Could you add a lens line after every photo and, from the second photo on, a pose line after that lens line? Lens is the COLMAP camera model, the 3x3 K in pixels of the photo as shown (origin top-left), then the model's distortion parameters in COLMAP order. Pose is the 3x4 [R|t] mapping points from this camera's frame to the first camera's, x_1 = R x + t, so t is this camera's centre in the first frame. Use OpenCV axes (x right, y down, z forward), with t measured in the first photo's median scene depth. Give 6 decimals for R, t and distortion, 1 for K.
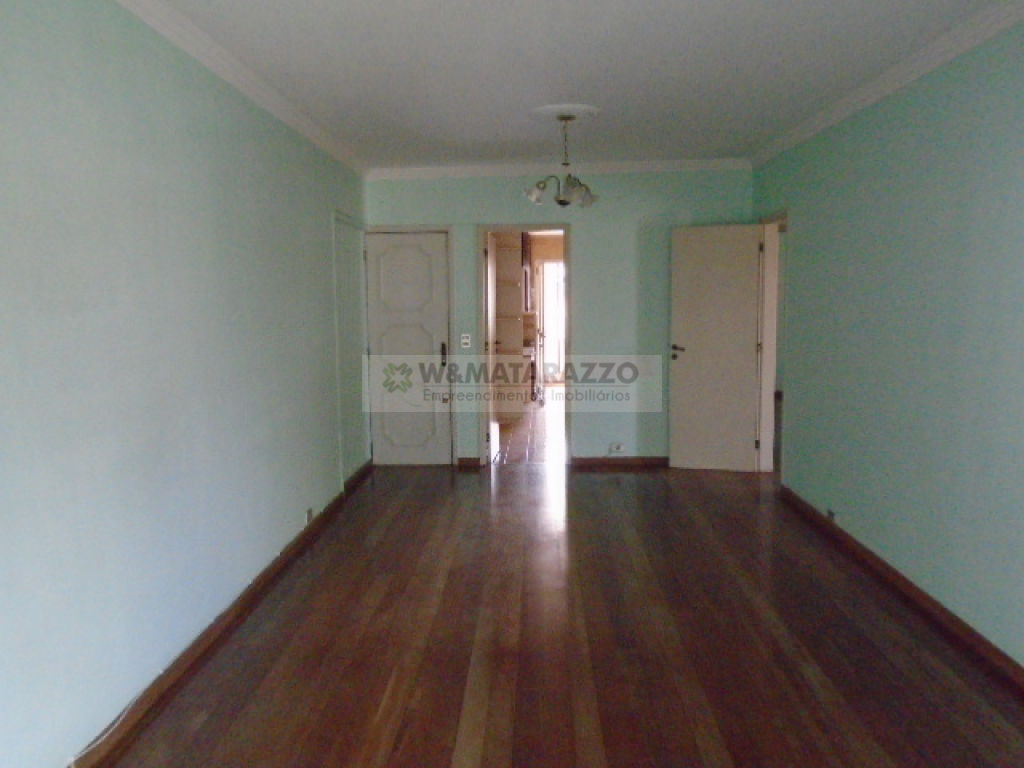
lens RADIAL K [[774.6, 0, 509.8], [0, 774.6, 382.6], [0, 0, 1]] dist [0.002638, -0.010604]
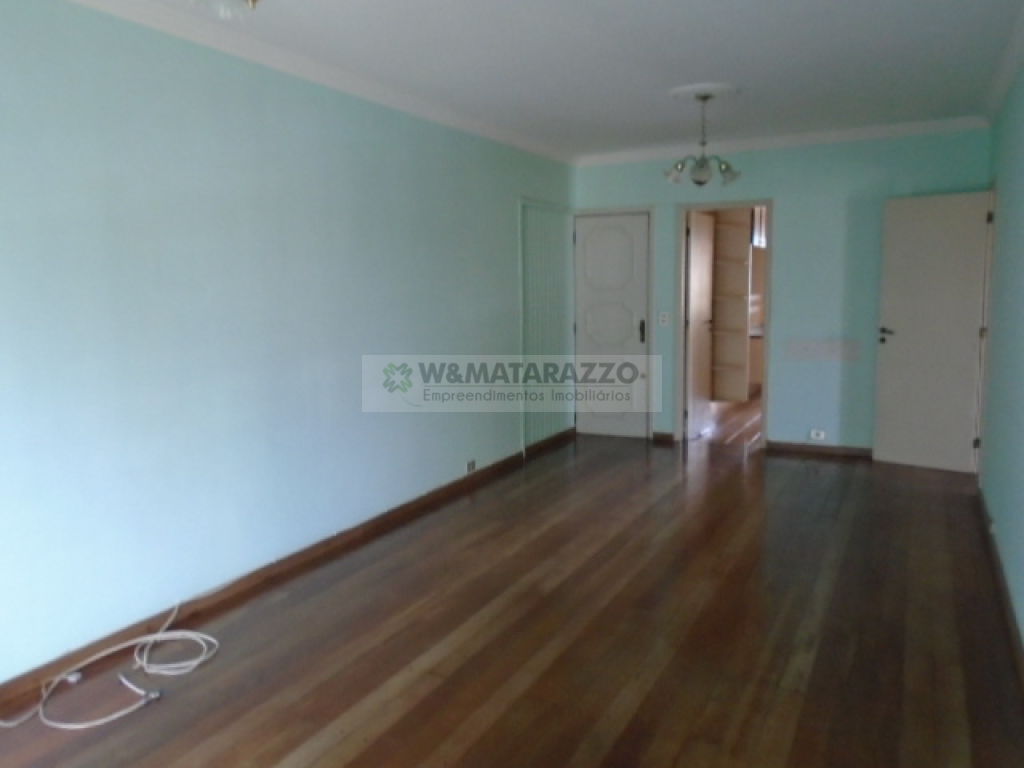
lens RADIAL K [[774.6, 0, 513.7], [0, 774.6, 383.8], [0, 0, 1]] dist [0.002638, -0.010604]
pose [[0.909449, 0.054033, -0.412290, 0.196299], [-0.041398, 0.998361, 0.039522, -0.000238], [0.413749, -0.018876, 0.910195, -0.016306]]
